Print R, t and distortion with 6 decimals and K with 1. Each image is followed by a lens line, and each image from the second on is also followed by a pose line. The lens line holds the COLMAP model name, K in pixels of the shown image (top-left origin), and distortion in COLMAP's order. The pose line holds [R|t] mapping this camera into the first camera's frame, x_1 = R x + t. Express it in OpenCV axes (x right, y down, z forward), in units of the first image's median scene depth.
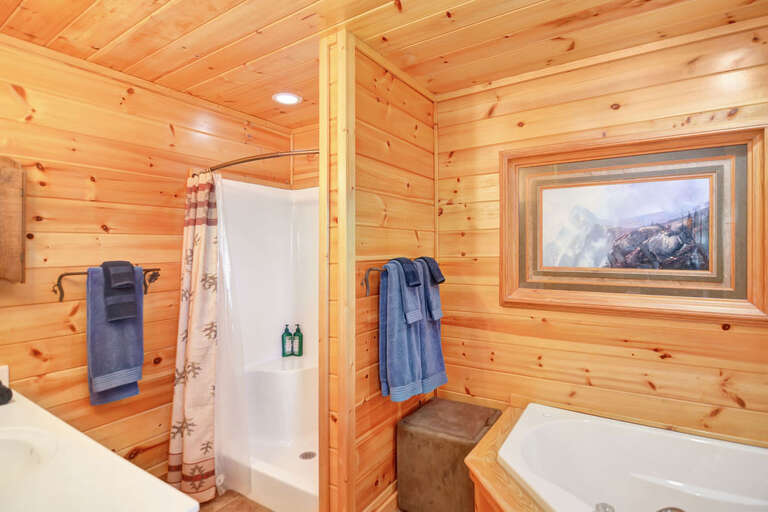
lens RADIAL K [[389.0, 0, 376.5], [0, 389.0, 249.7], [0, 0, 1]] dist [-0.002760, -0.000789]
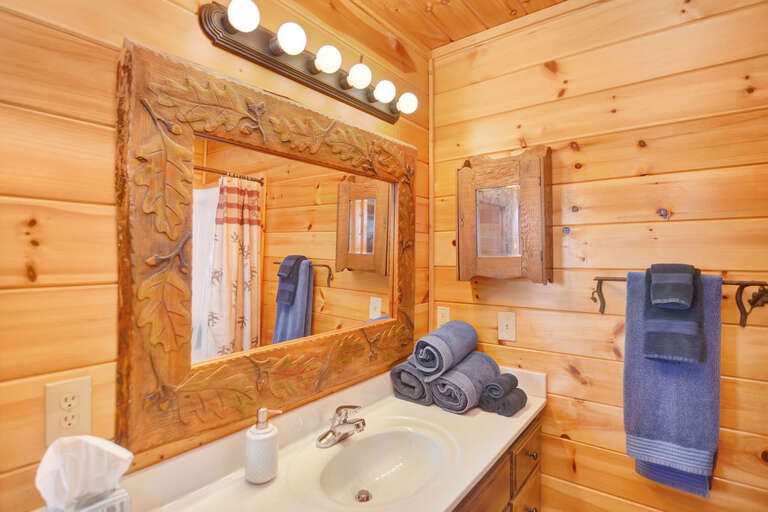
lens RADIAL K [[389.0, 0, 376.5], [0, 389.0, 249.7], [0, 0, 1]] dist [-0.002760, -0.000789]
pose [[-0.071358, -0.008072, -0.997418, -0.012026], [-0.007684, 0.999942, -0.007543, 0.015471], [0.997421, 0.007126, -0.071416, 0.596782]]
